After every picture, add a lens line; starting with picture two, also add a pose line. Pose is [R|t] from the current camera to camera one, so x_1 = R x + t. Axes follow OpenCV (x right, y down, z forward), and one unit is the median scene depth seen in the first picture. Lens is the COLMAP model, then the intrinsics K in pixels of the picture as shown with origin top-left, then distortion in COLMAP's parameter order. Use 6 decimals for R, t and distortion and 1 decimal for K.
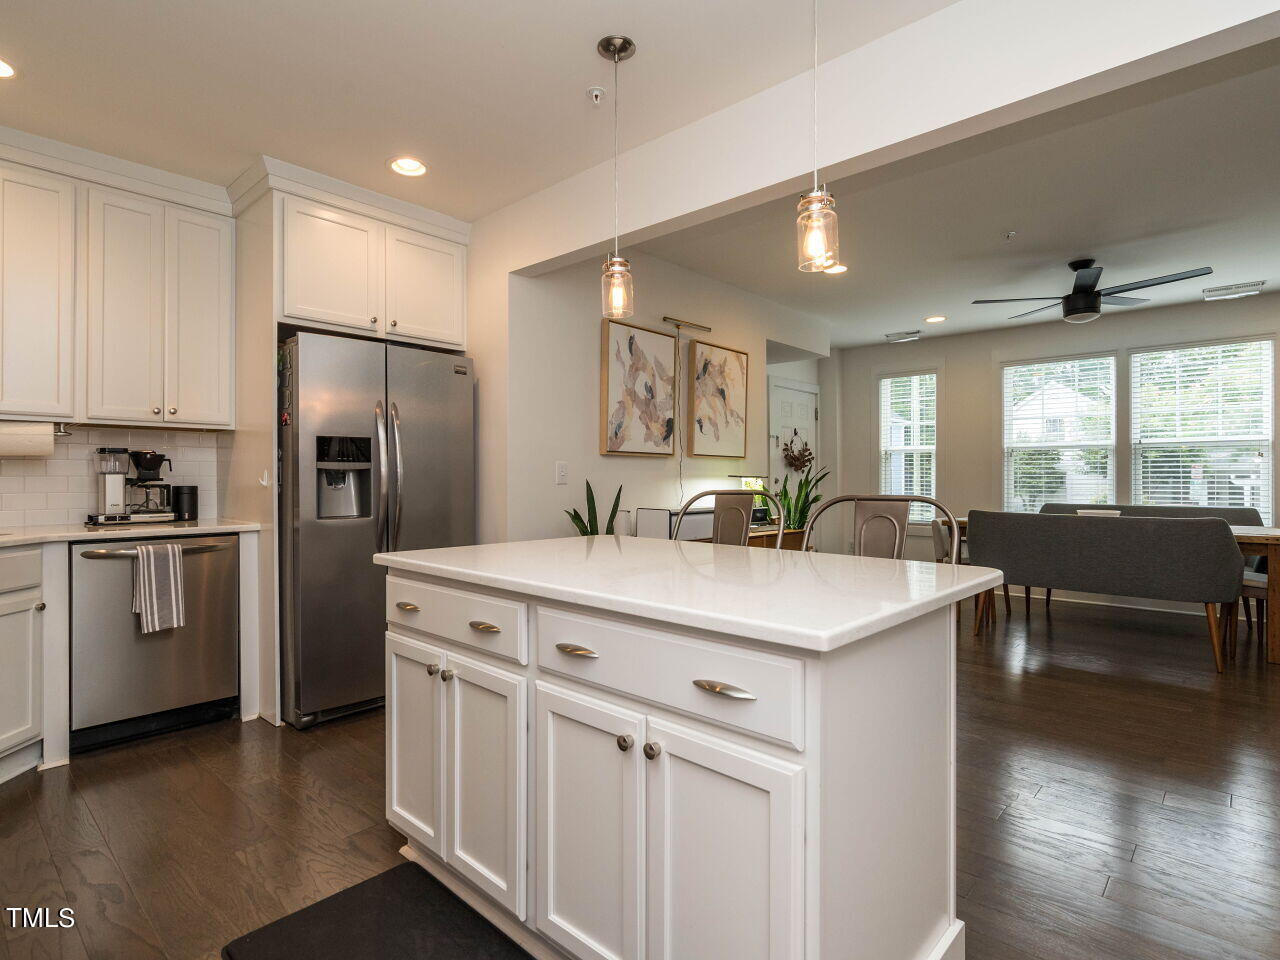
lens RADIAL K [[677.8, 0, 635.0], [0, 677.8, 475.0], [0, 0, 1]] dist [0.002712, 0.000185]
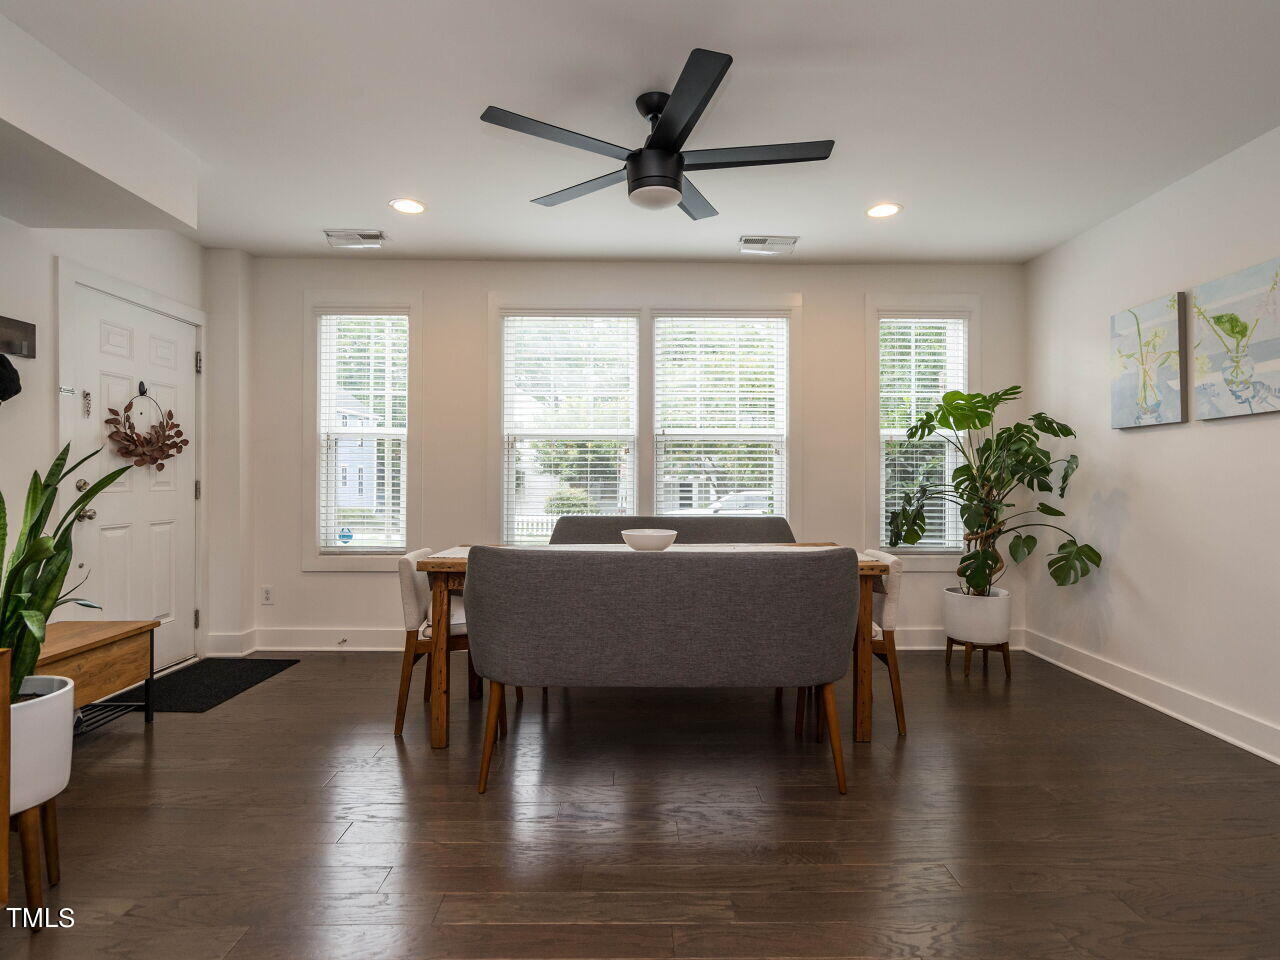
lens RADIAL K [[668.0, 0, 641.5], [0, 668.0, 478.7], [0, 0, 1]] dist [-0.000176, 0.000074]
pose [[0.728968, -0.000203, 0.684547, 0.299053], [-0.005103, 0.999971, 0.005730, -0.001071], [-0.684528, -0.007670, 0.728946, 0.671293]]
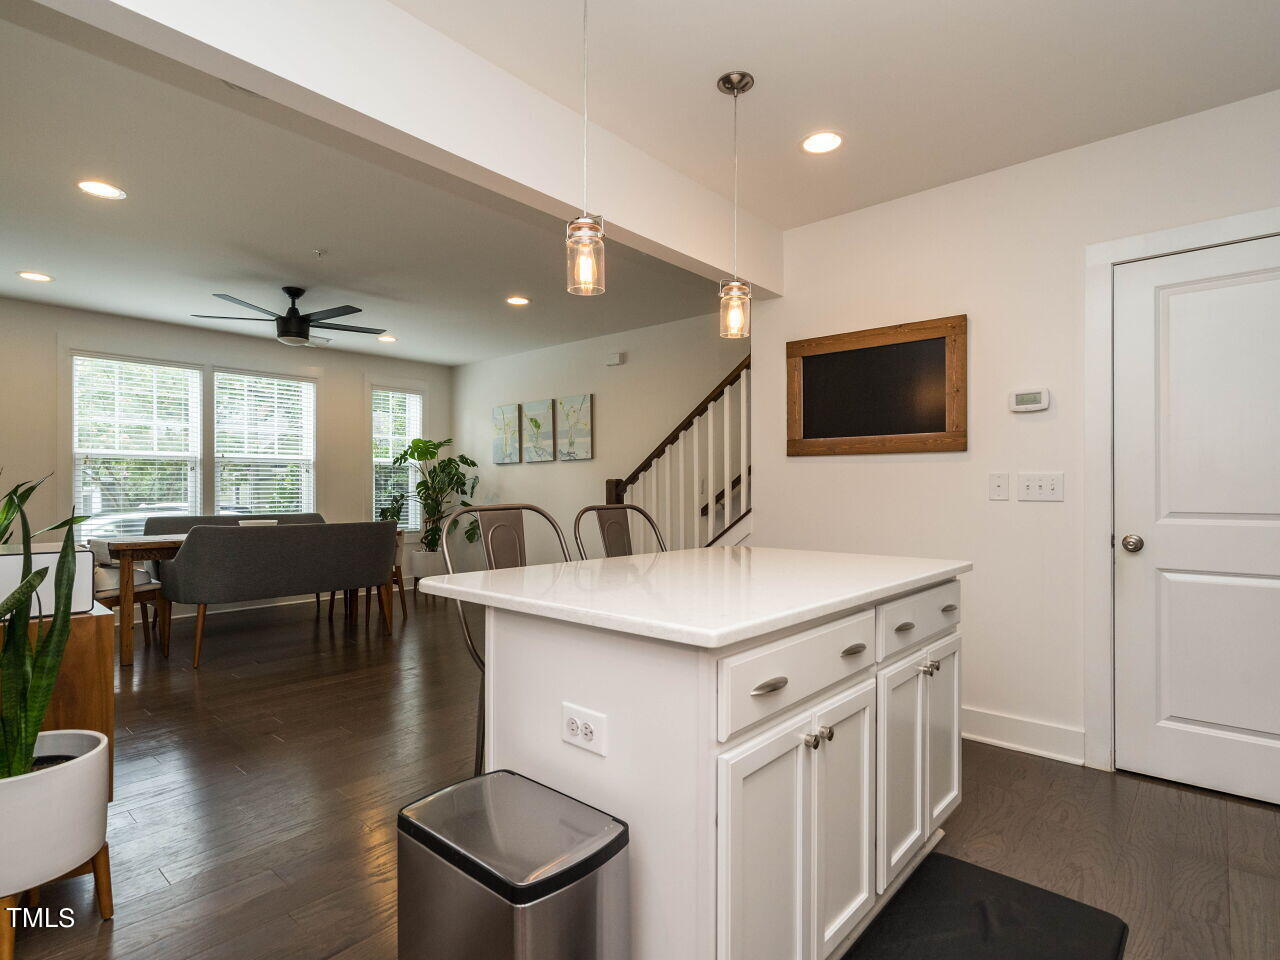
lens RADIAL K [[668.0, 0, 641.5], [0, 668.0, 478.7], [0, 0, 1]] dist [-0.000176, 0.000074]
pose [[-0.025354, 0.013931, 0.999581, -0.461967], [-0.003103, 0.999897, -0.014014, -0.000166], [-0.999674, -0.003457, -0.025308, 0.533028]]
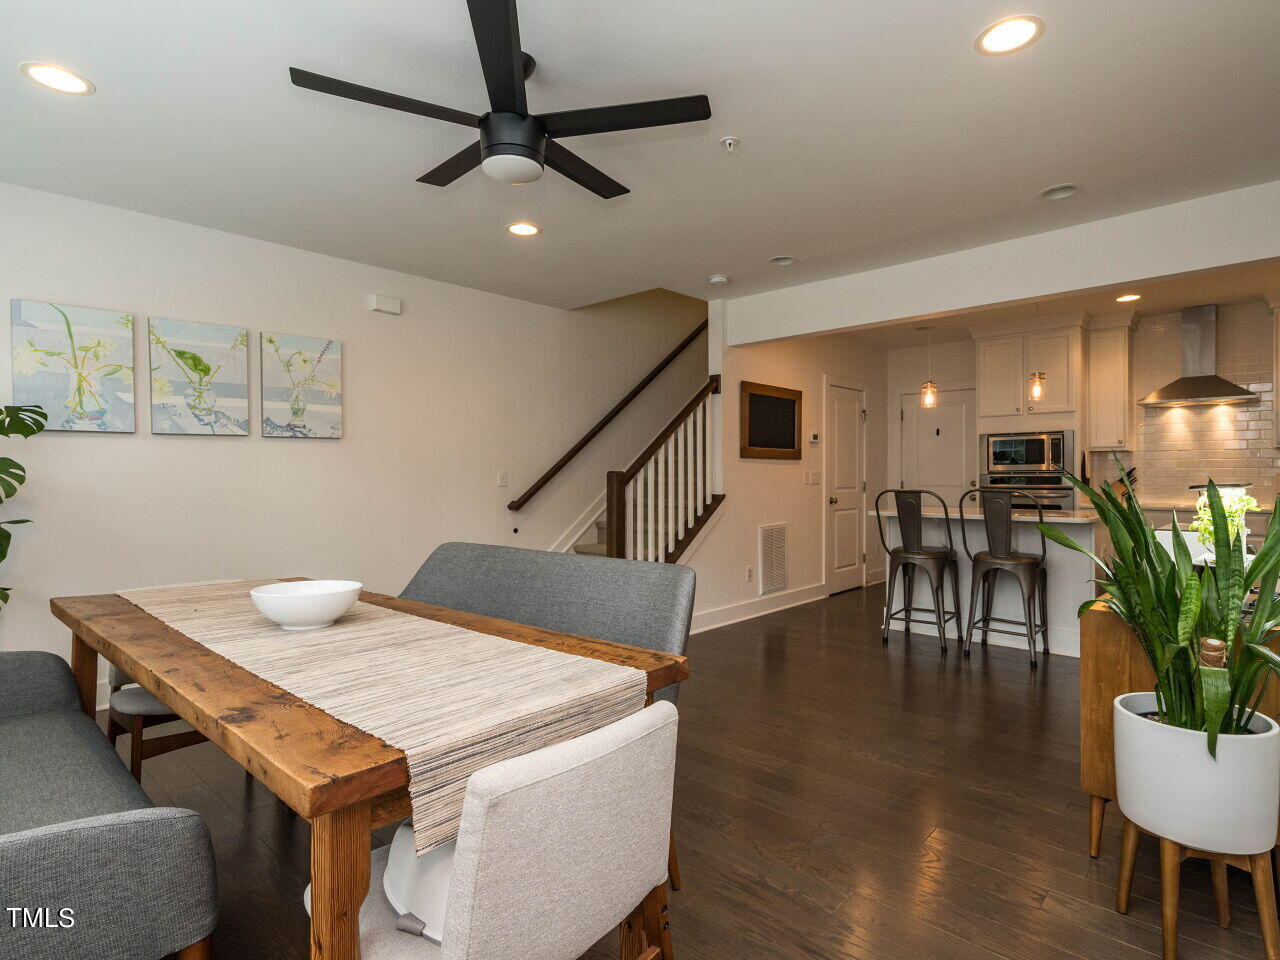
lens RADIAL K [[668.0, 0, 641.5], [0, 668.0, 478.7], [0, 0, 1]] dist [-0.000176, 0.000074]
pose [[-0.999866, 0.003030, 0.016106, 0.624776], [0.003095, 0.999987, 0.003996, -0.007838], [-0.016094, 0.004045, -0.999862, 1.665345]]
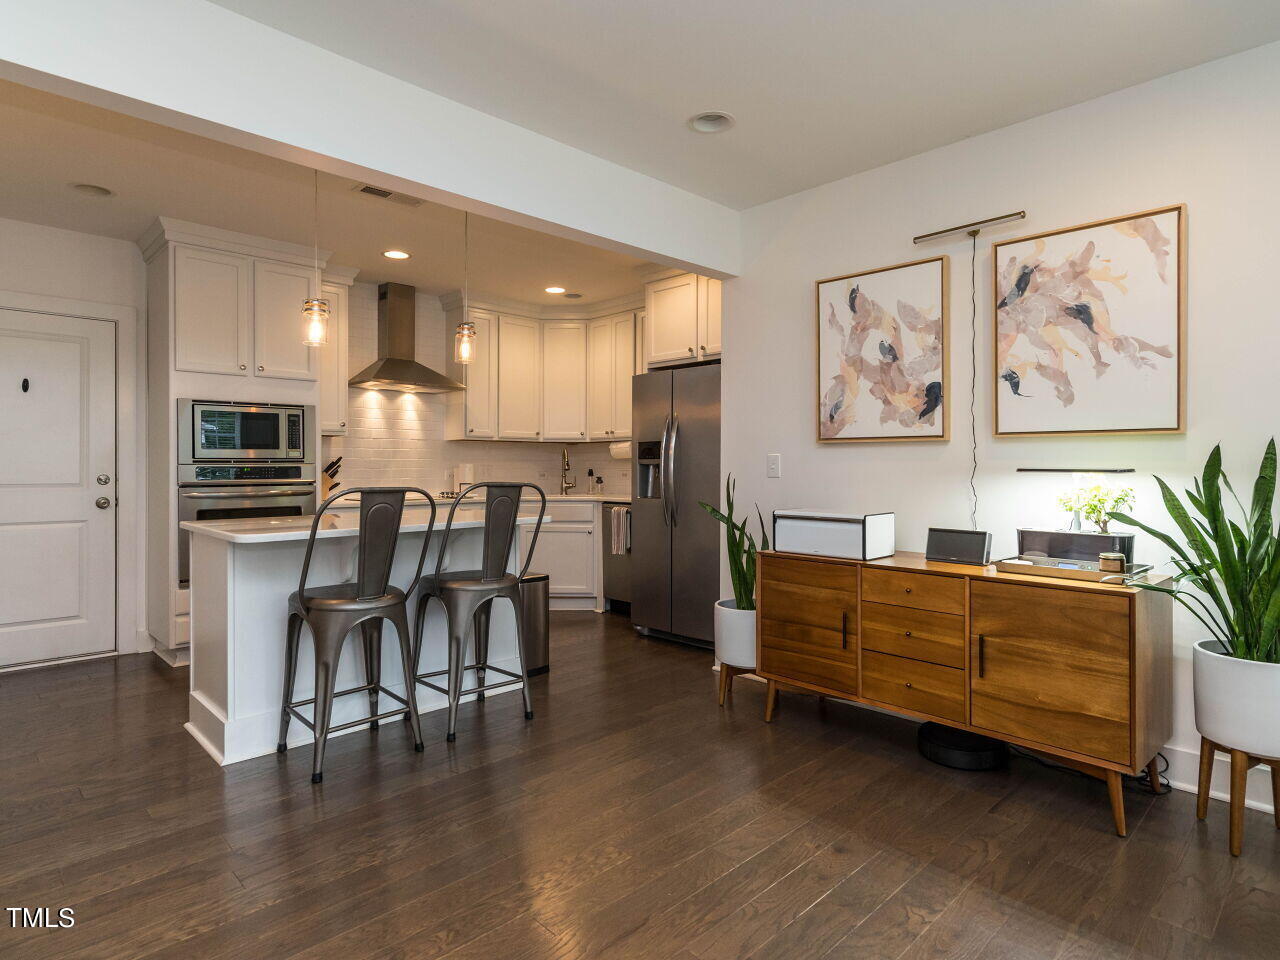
lens RADIAL K [[719.2, 0, 645.6], [0, 719.2, 469.0], [0, 0, 1]] dist [-0.000616, 0.000176]
pose [[-0.044863, 0.001219, -0.998992, 0.857230], [0.003422, 0.999994, 0.001067, 0.000092], [0.998987, -0.003370, -0.044867, 0.825292]]
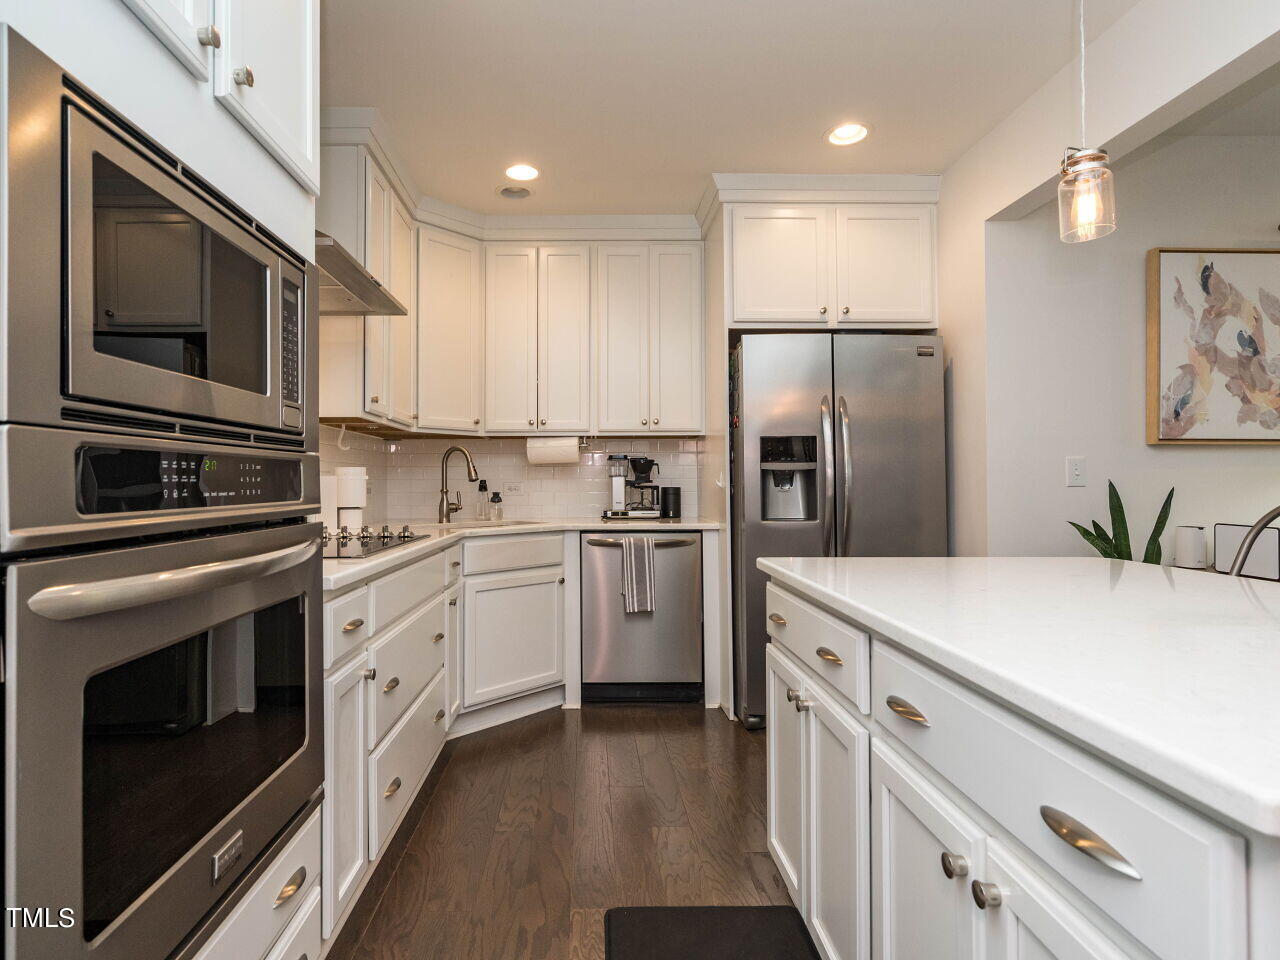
lens RADIAL K [[697.0, 0, 640.0], [0, 697.0, 476.3], [0, 0, 1]] dist [-0.000809, 0.000420]
pose [[0.685002, -0.011348, -0.728453, 0.113796], [0.004316, 0.999924, -0.011519, 0.008418], [0.728528, 0.004747, 0.684999, 0.127179]]
